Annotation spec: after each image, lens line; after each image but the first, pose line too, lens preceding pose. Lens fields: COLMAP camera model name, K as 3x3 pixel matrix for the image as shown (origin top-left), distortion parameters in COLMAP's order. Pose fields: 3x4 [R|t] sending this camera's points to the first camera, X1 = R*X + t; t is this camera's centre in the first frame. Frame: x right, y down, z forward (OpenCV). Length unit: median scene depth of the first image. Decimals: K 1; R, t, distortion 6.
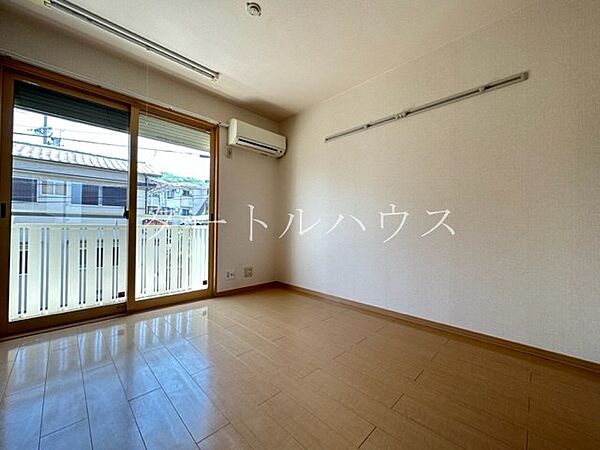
lens RADIAL K [[240.9, 0, 297.1], [0, 240.9, 226.1], [0, 0, 1]] dist [-0.004240, 0.000054]
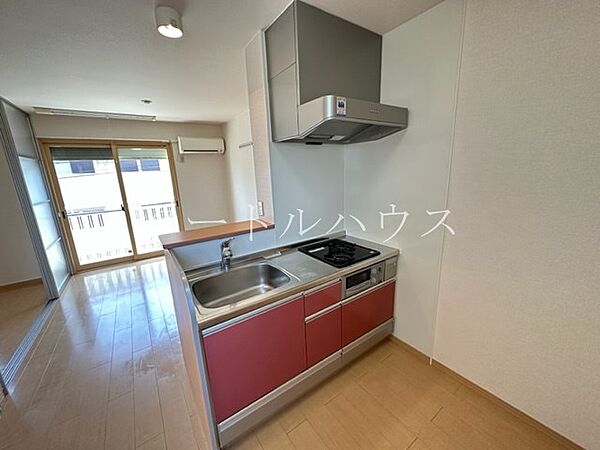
lens RADIAL K [[240.9, 0, 300.6], [0, 240.9, 224.8], [0, 0, 1]] dist [-0.004240, 0.000054]
pose [[0.984829, -0.009156, -0.173286, 0.730805], [0.049849, 0.971443, 0.231979, -0.229089], [0.166214, -0.237098, 0.957161, -0.418970]]
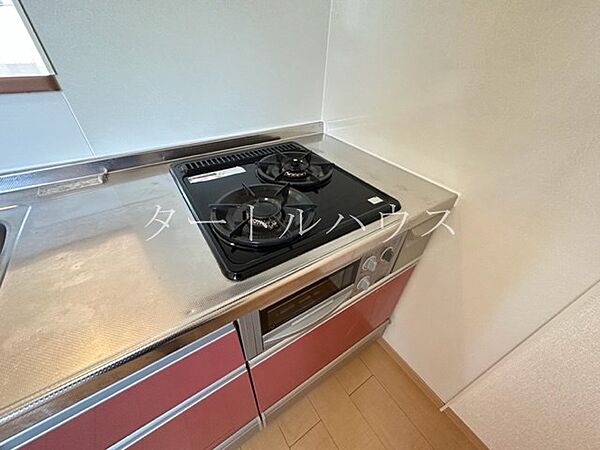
lens RADIAL K [[240.9, 0, 301.0], [0, 240.9, 227.4], [0, 0, 1]] dist [-0.004240, 0.000054]
pose [[0.981094, 0.137942, -0.135745, 0.776222], [-0.023057, 0.779725, 0.625697, -0.106014], [0.192153, -0.610738, 0.768164, 0.036944]]
